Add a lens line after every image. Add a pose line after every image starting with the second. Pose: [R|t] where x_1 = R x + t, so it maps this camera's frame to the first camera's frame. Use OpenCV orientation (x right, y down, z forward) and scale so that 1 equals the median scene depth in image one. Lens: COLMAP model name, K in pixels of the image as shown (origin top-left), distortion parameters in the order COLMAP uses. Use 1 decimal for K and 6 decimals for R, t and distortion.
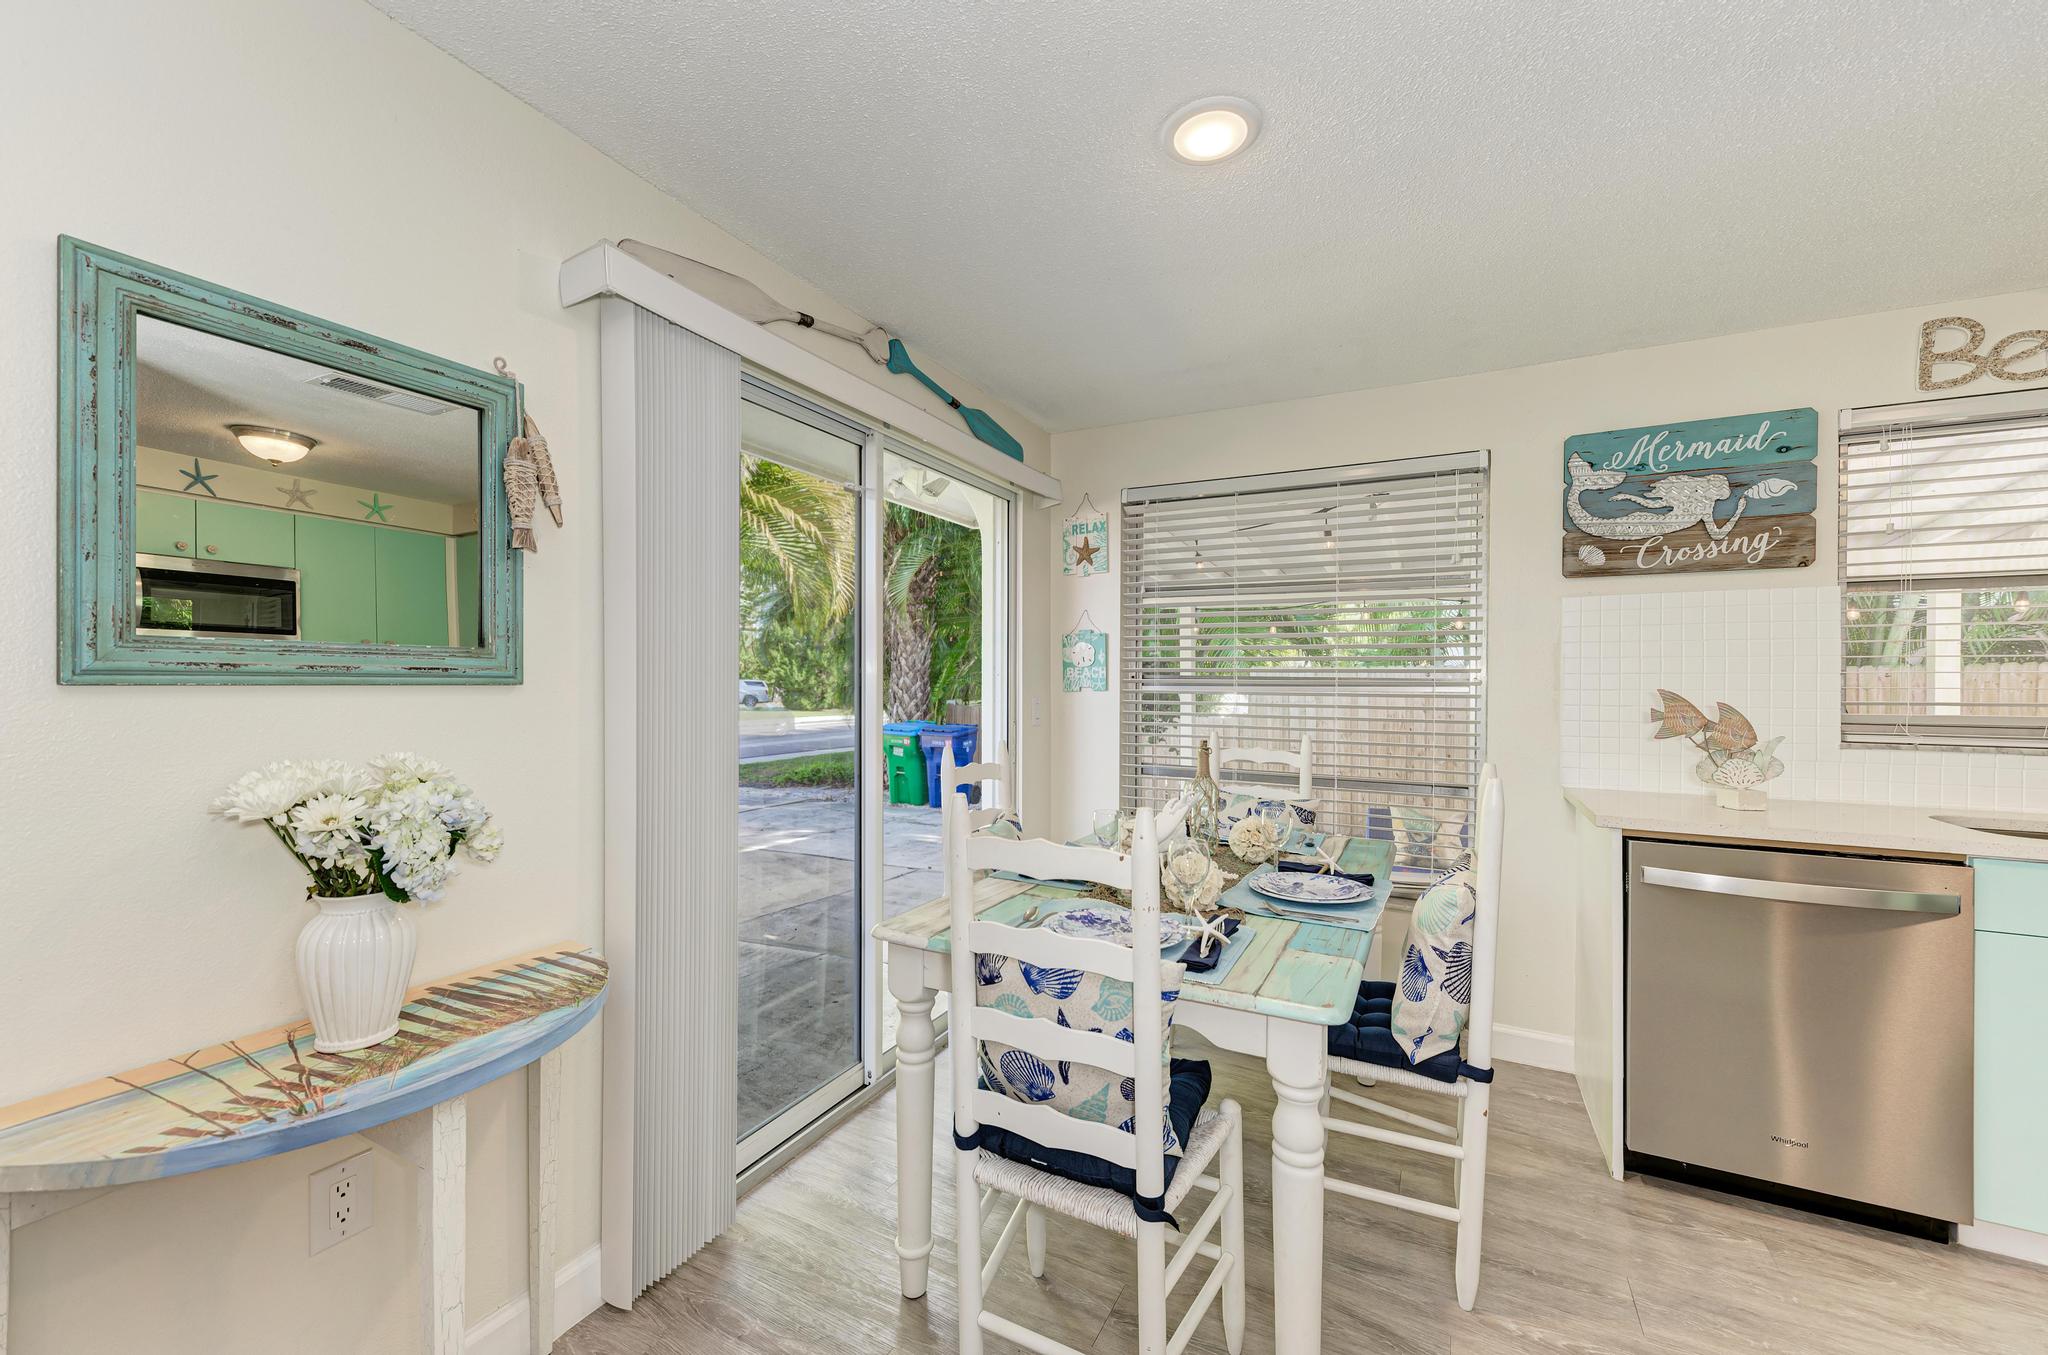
lens RADIAL K [[800.6, 0, 1022.6], [0, 800.6, 682.5], [0, 0, 1]] dist [0.018642, -0.007038]
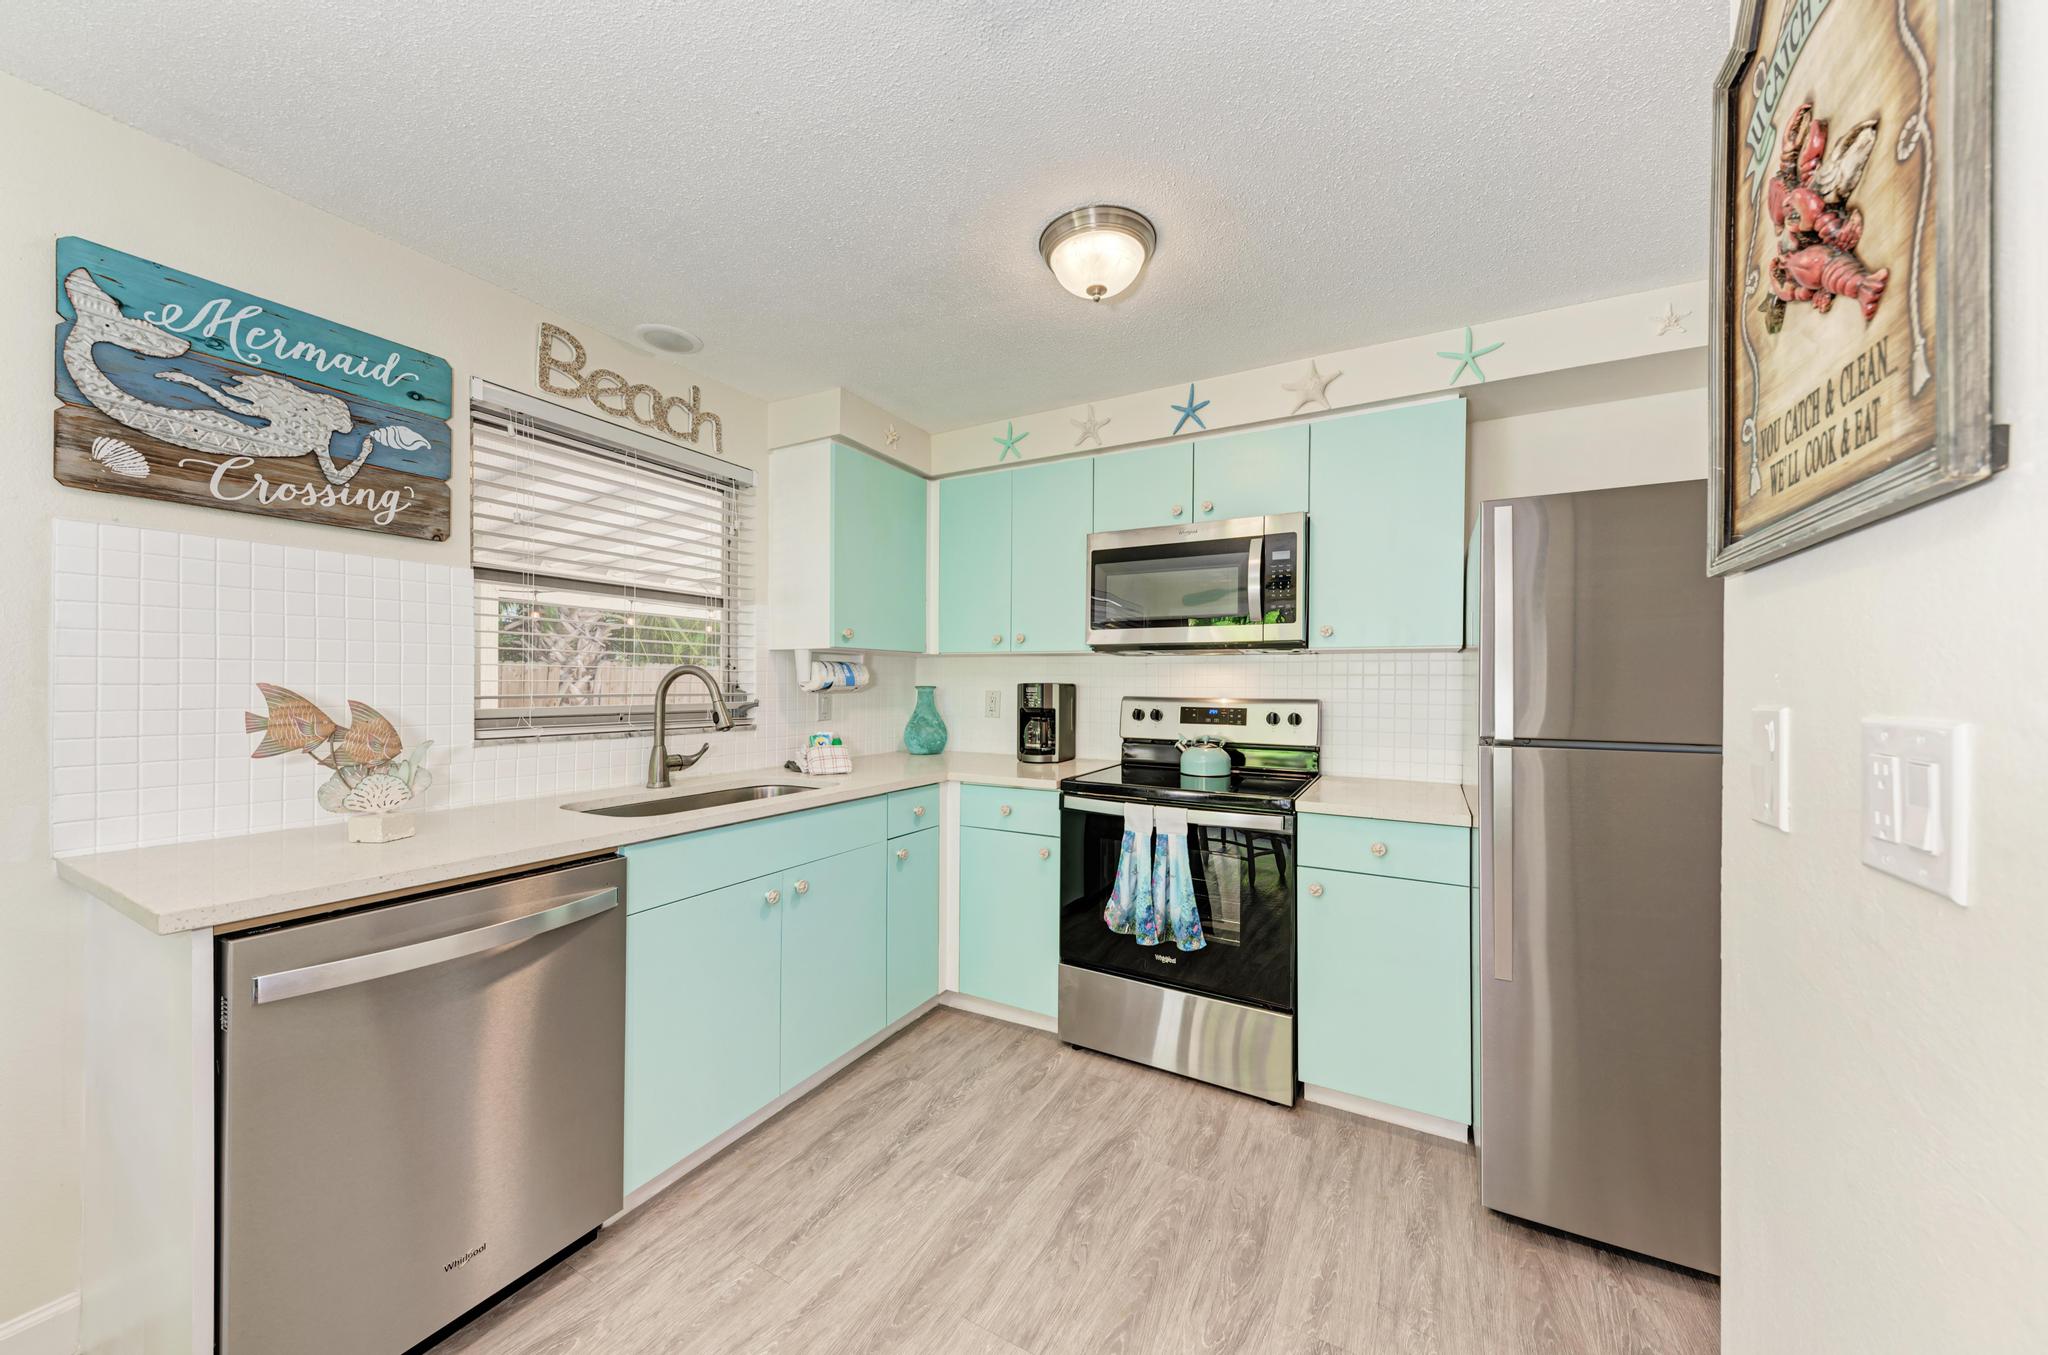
lens RADIAL K [[720.4, 0, 1033.2], [0, 720.4, 684.3], [0, 0, 1]] dist [0.017238, -0.005832]
pose [[0.006415, -0.004993, 0.999967, 0.187316], [-0.005109, 0.999974, 0.005025, 0.002983], [-0.999966, -0.005141, 0.006389, 0.351501]]
